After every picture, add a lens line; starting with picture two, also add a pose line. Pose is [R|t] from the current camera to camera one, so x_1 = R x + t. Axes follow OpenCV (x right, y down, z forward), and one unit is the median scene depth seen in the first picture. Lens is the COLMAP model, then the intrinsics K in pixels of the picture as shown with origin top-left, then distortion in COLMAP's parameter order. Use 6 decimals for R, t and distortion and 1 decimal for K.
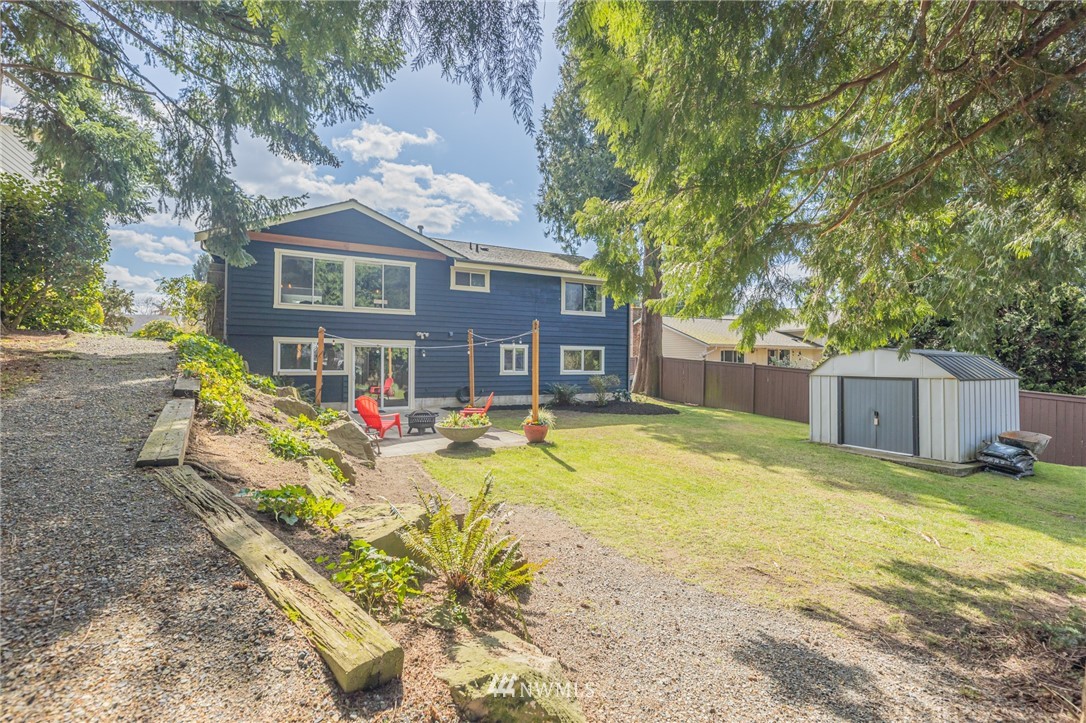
lens RADIAL K [[508.0, 0, 546.7], [0, 508.0, 358.6], [0, 0, 1]] dist [0.003414, 0.000115]
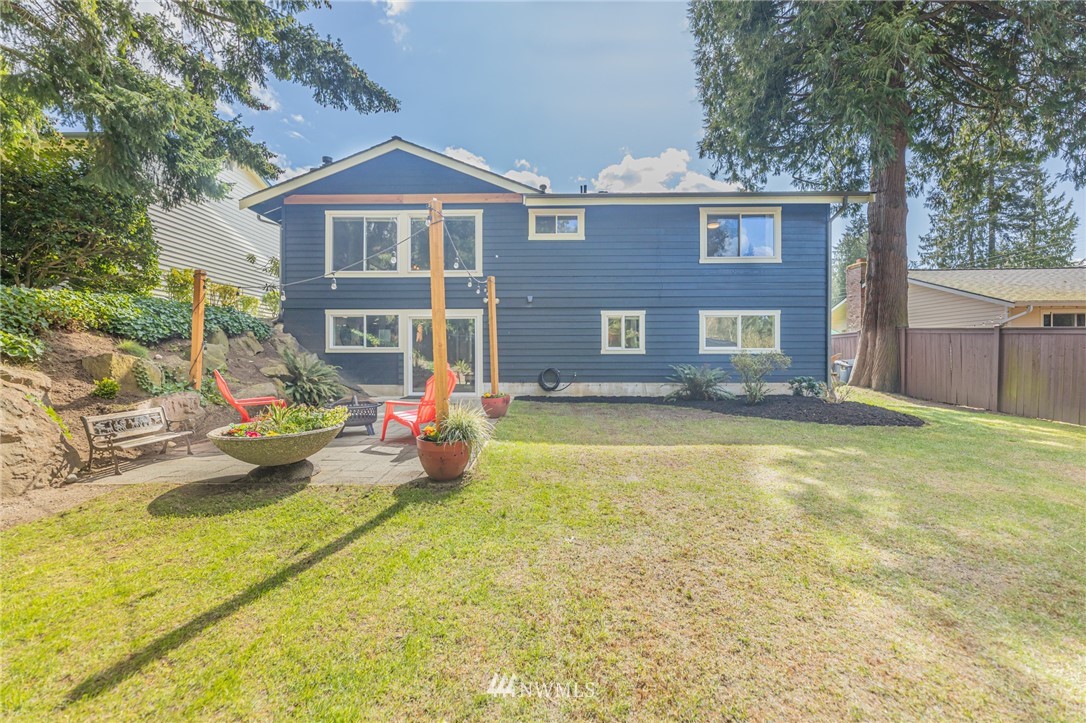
lens RADIAL K [[432.7, 0, 542.2], [0, 432.7, 361.0], [0, 0, 1]] dist [-0.003249, 0.000232]
pose [[0.864076, -0.003192, -0.503351, 0.149484], [0.009728, 0.999899, 0.010358, 0.036742], [0.503267, -0.013847, 0.864020, 0.446579]]
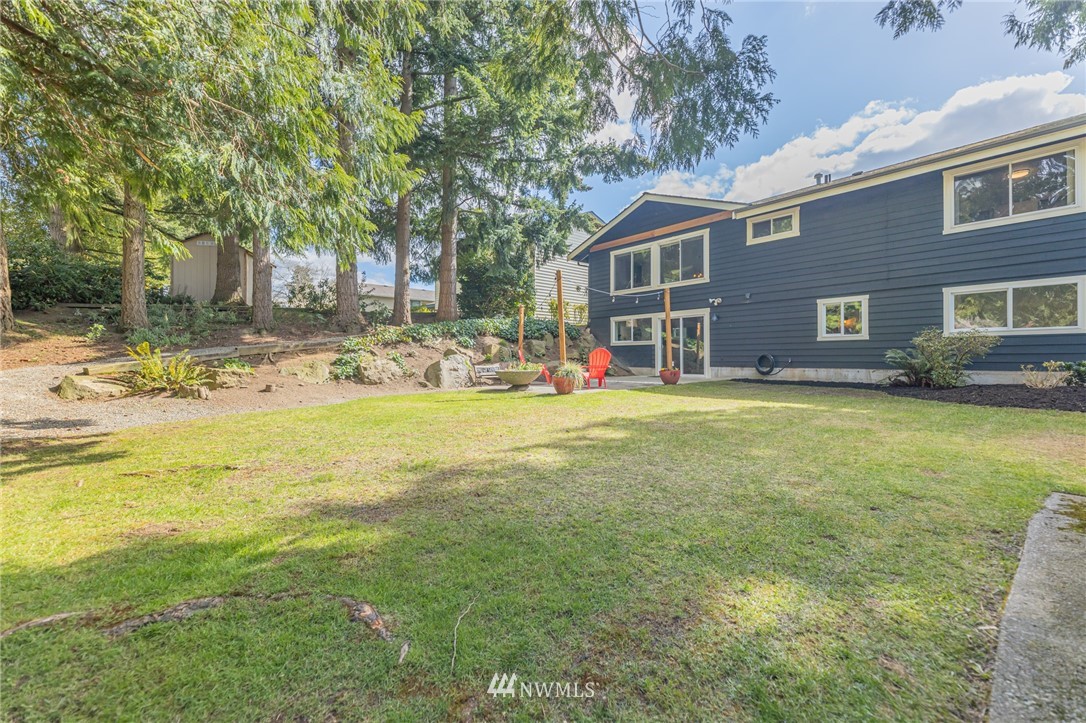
lens RADIAL K [[432.7, 0, 538.4], [0, 432.7, 359.2], [0, 0, 1]] dist [-0.003249, 0.000232]
pose [[0.198949, -0.004157, -0.980001, 0.469804], [0.009453, 0.999953, -0.002323, 0.059288], [0.979964, -0.008802, 0.198979, 0.487014]]
